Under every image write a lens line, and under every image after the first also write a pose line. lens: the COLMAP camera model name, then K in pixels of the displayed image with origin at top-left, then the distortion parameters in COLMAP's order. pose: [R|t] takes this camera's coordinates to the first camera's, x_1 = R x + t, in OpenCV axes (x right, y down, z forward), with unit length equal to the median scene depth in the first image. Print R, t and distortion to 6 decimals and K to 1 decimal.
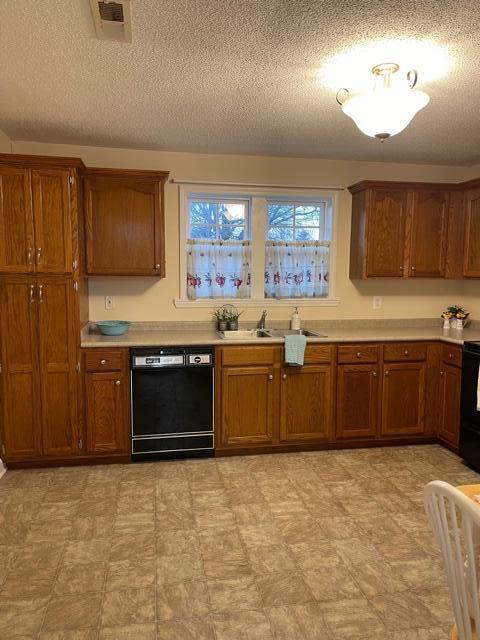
lens RADIAL K [[475.7, 0, 242.2], [0, 475.7, 319.5], [0, 0, 1]] dist [0.066183, -0.086368]
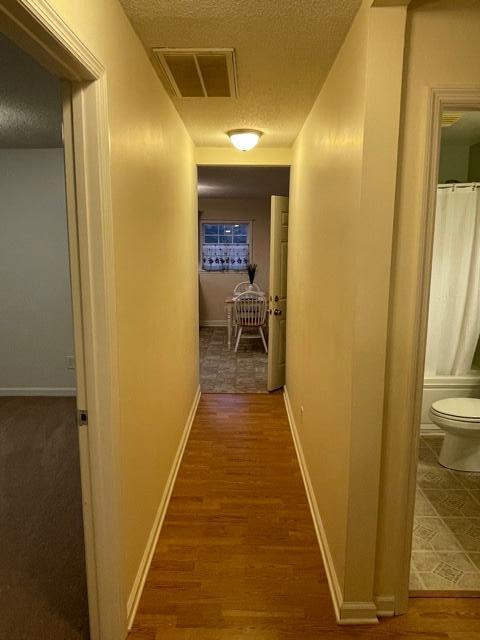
lens RADIAL K [[455.7, 0, 239.1], [0, 455.7, 320.5], [0, 0, 1]] dist [0.000072, -0.018059]
pose [[0.185748, -0.161342, 0.969261, -0.960663], [0.098872, 0.984490, 0.144929, -0.045875], [-0.977610, 0.068912, 0.198819, 0.137758]]
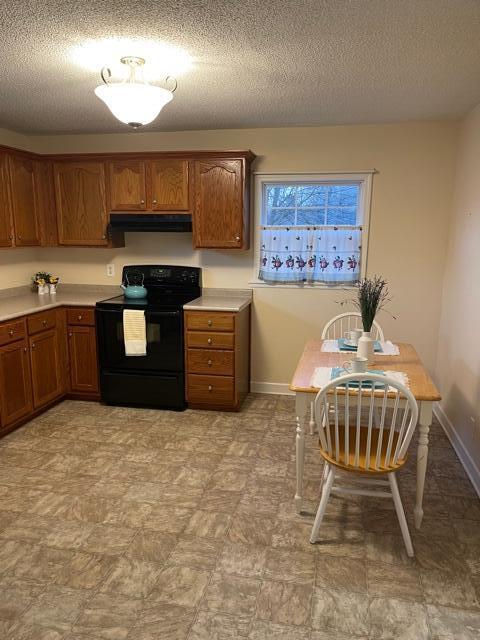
lens RADIAL K [[475.7, 0, 236.0], [0, 475.7, 323.0], [0, 0, 1]] dist [0.066183, -0.086368]
pose [[0.389265, -0.181115, 0.903145, -0.448301], [0.091204, 0.983239, 0.157868, -0.056468], [-0.916600, 0.020918, 0.399259, 0.231974]]
